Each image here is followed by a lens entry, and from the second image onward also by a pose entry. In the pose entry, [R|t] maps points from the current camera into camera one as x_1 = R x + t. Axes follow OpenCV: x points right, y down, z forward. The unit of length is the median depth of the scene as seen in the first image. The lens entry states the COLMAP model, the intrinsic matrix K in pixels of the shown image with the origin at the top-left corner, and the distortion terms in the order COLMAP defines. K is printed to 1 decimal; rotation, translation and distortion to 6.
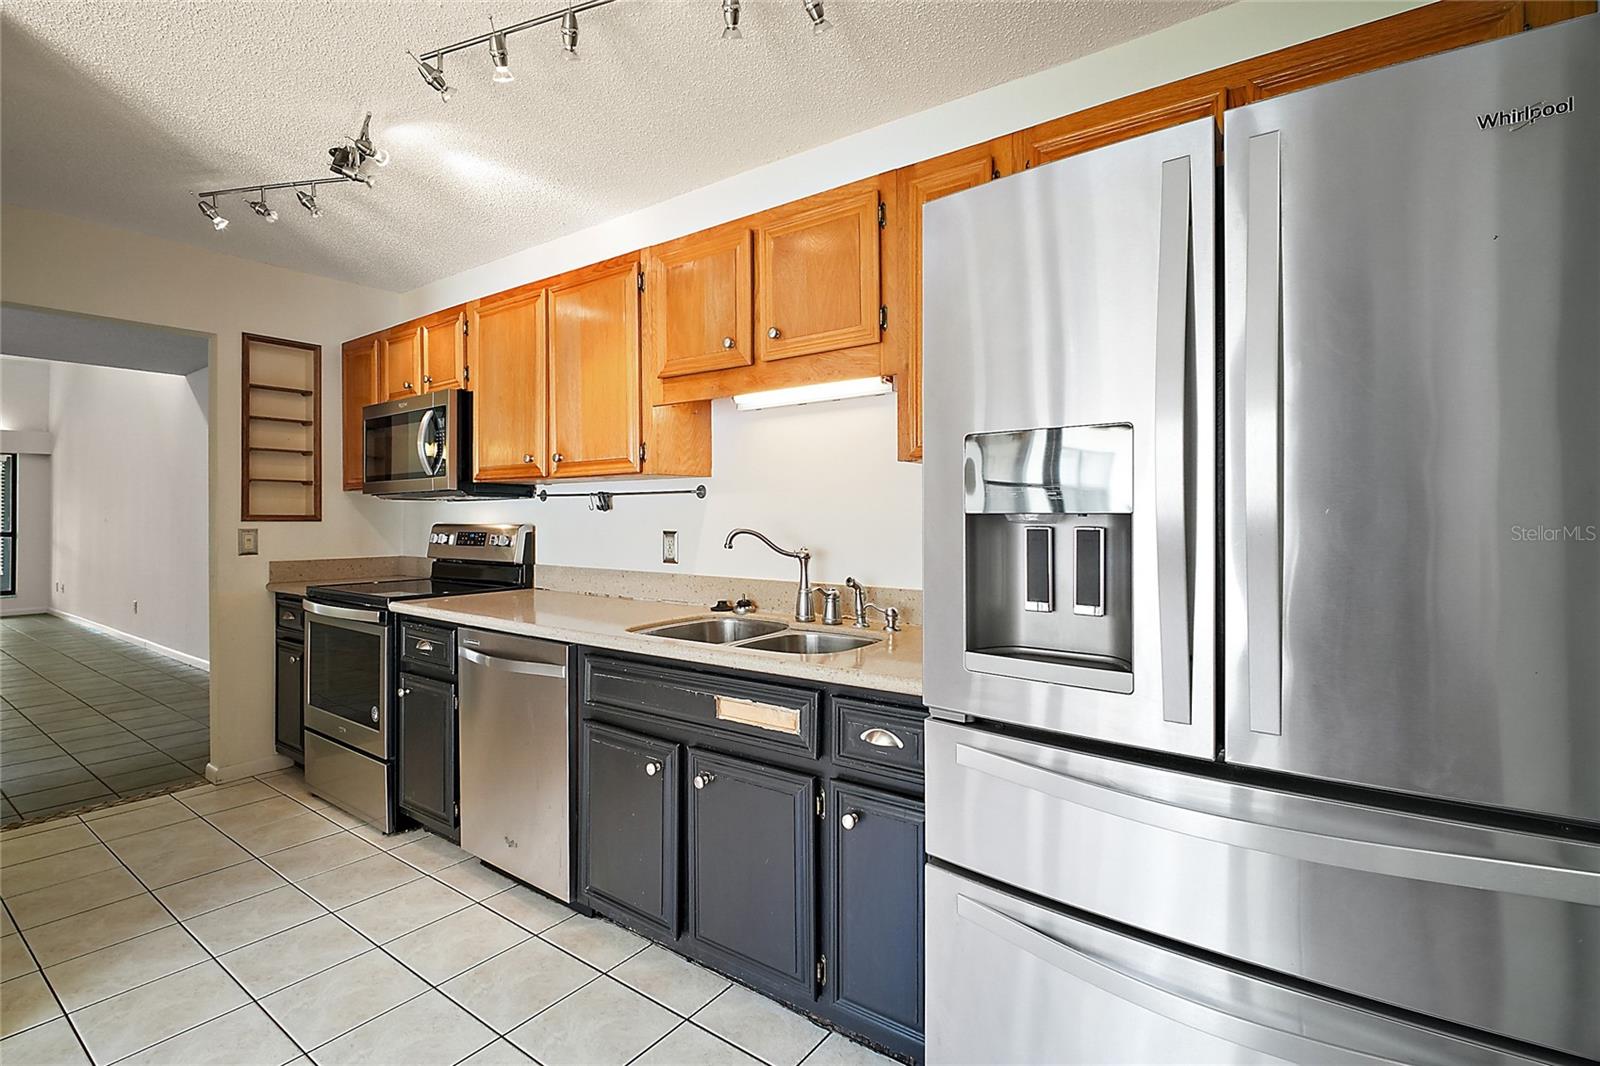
lens RADIAL K [[742.0, 0, 786.2], [0, 742.0, 527.6], [0, 0, 1]] dist [0.002689, -0.008844]
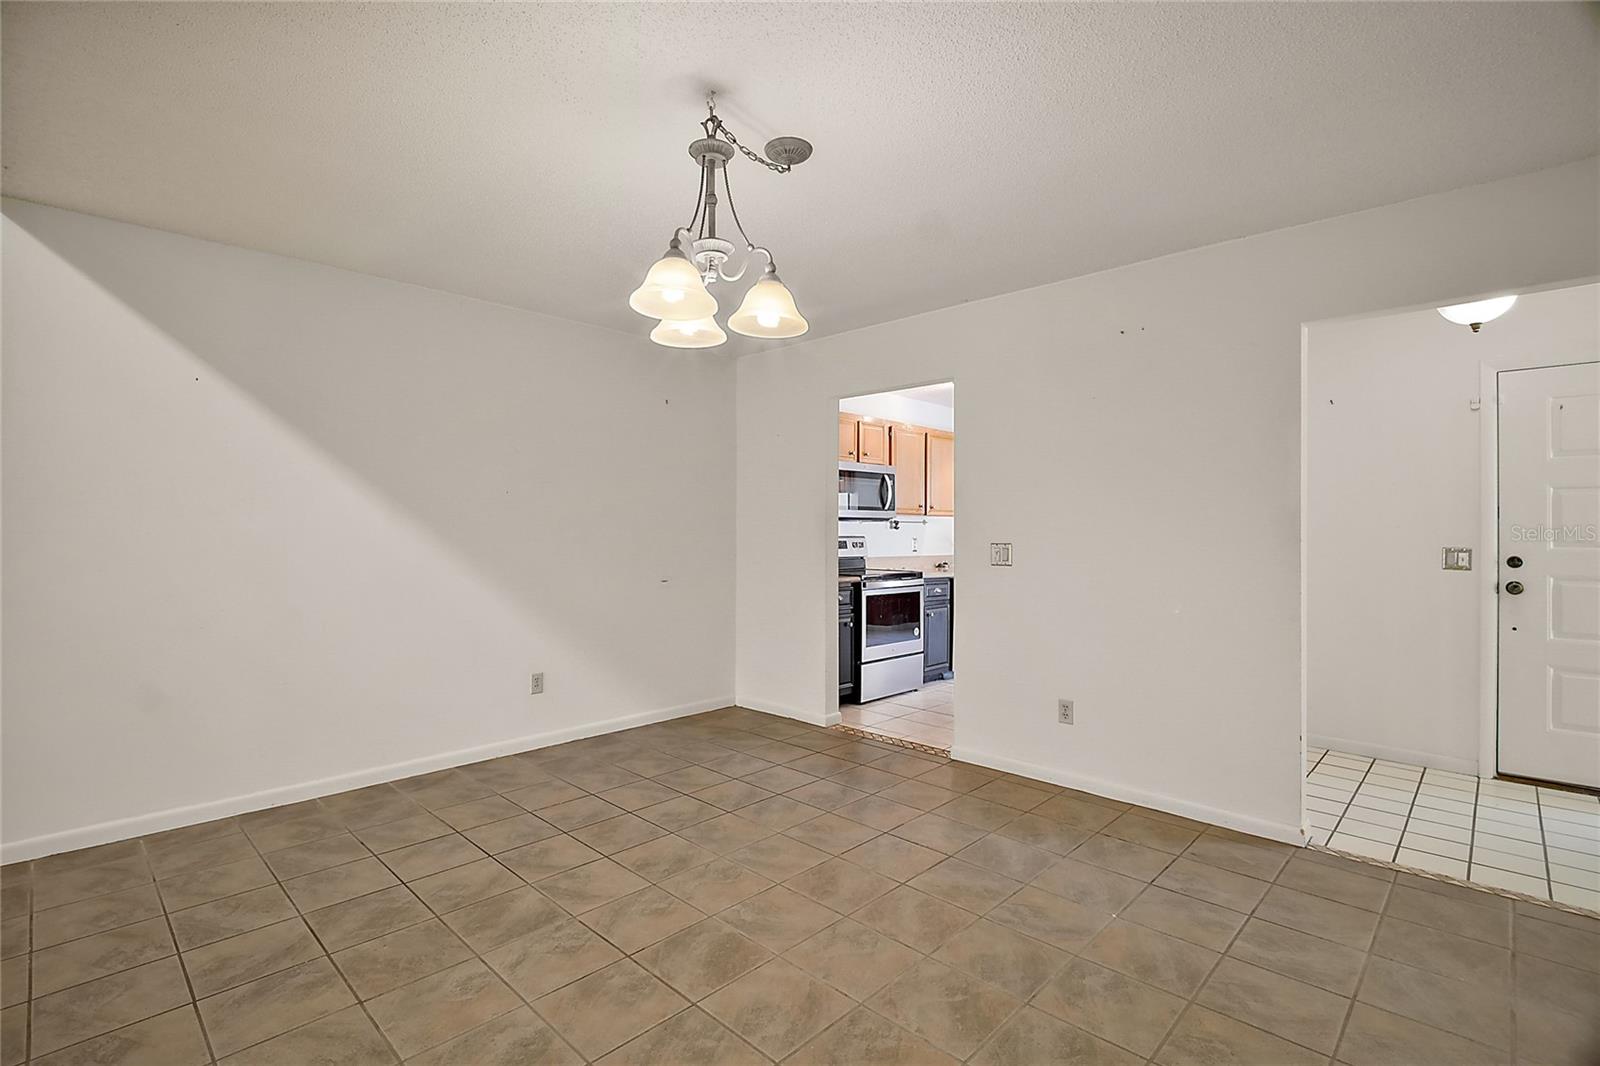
lens RADIAL K [[742.0, 0, 786.2], [0, 742.0, 527.6], [0, 0, 1]] dist [0.002689, -0.008844]
pose [[0.140982, 0.003346, 0.990007, -2.586885], [0.006779, 0.999968, -0.004345, -0.021790], [-0.989989, 0.007324, 0.140955, 1.068546]]
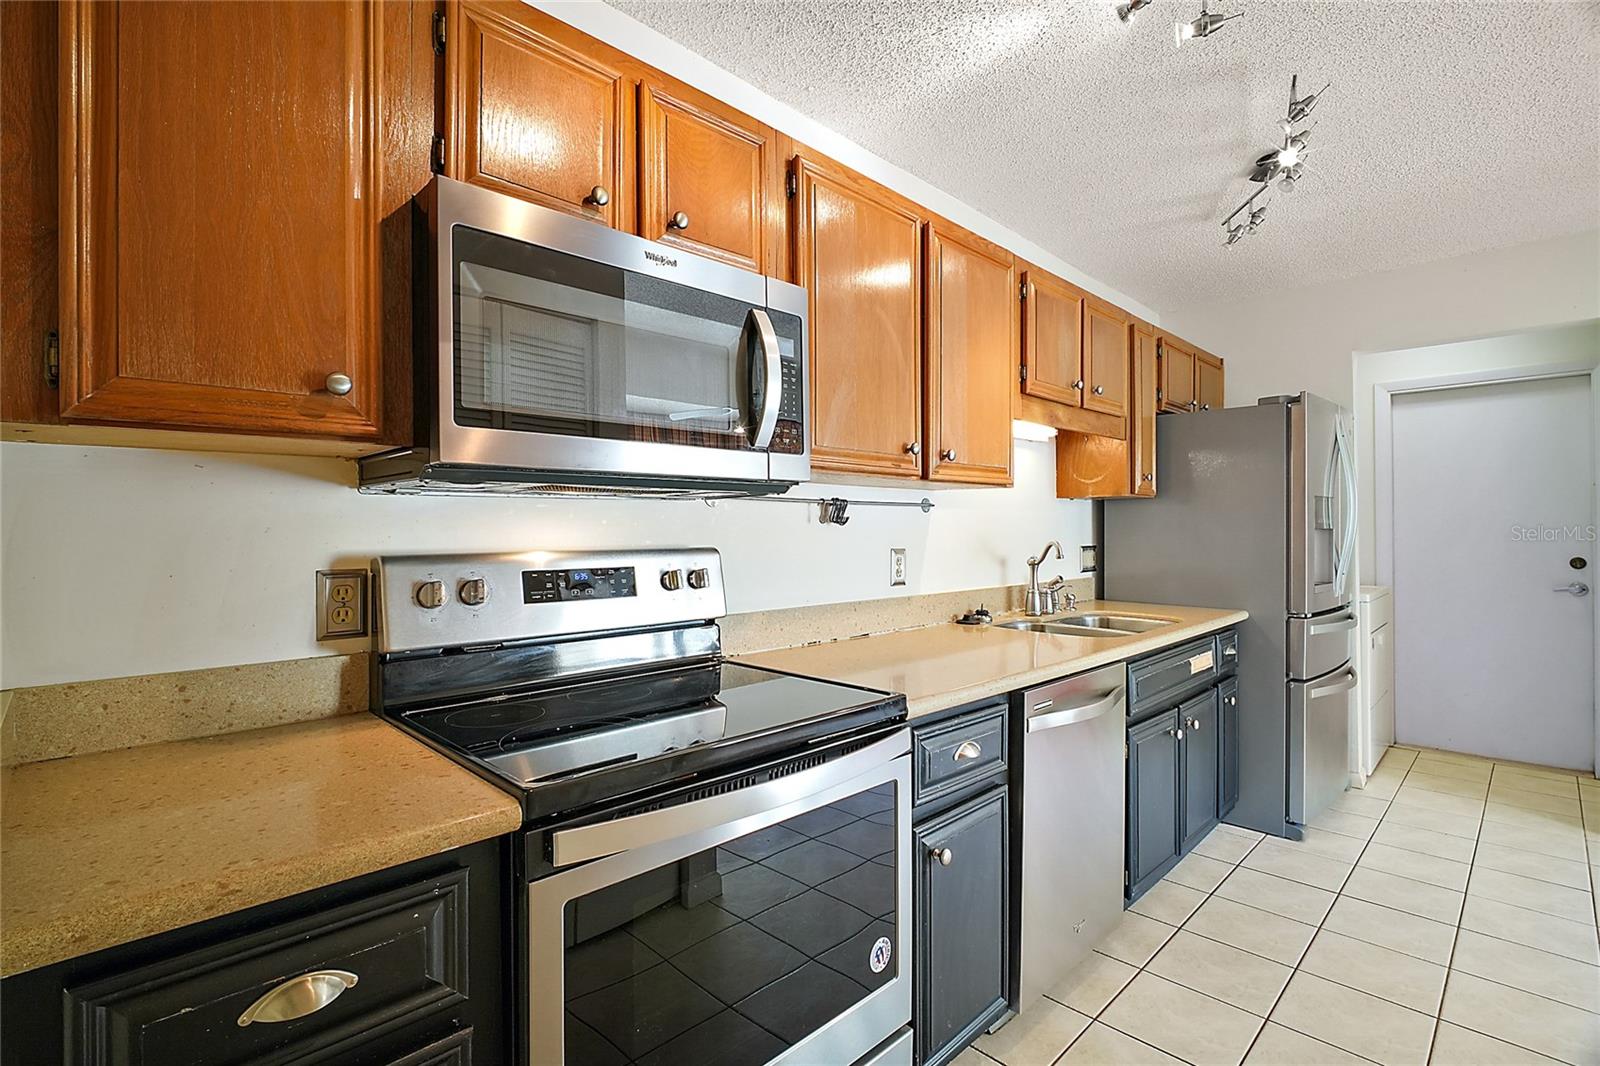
lens RADIAL K [[742.0, 0, 786.2], [0, 742.0, 527.6], [0, 0, 1]] dist [0.002689, -0.008844]
pose [[0.164299, -0.001752, 0.986409, -1.034689], [0.014964, 0.999888, -0.000717, -0.020878], [-0.986297, 0.014878, 0.164307, 0.982011]]
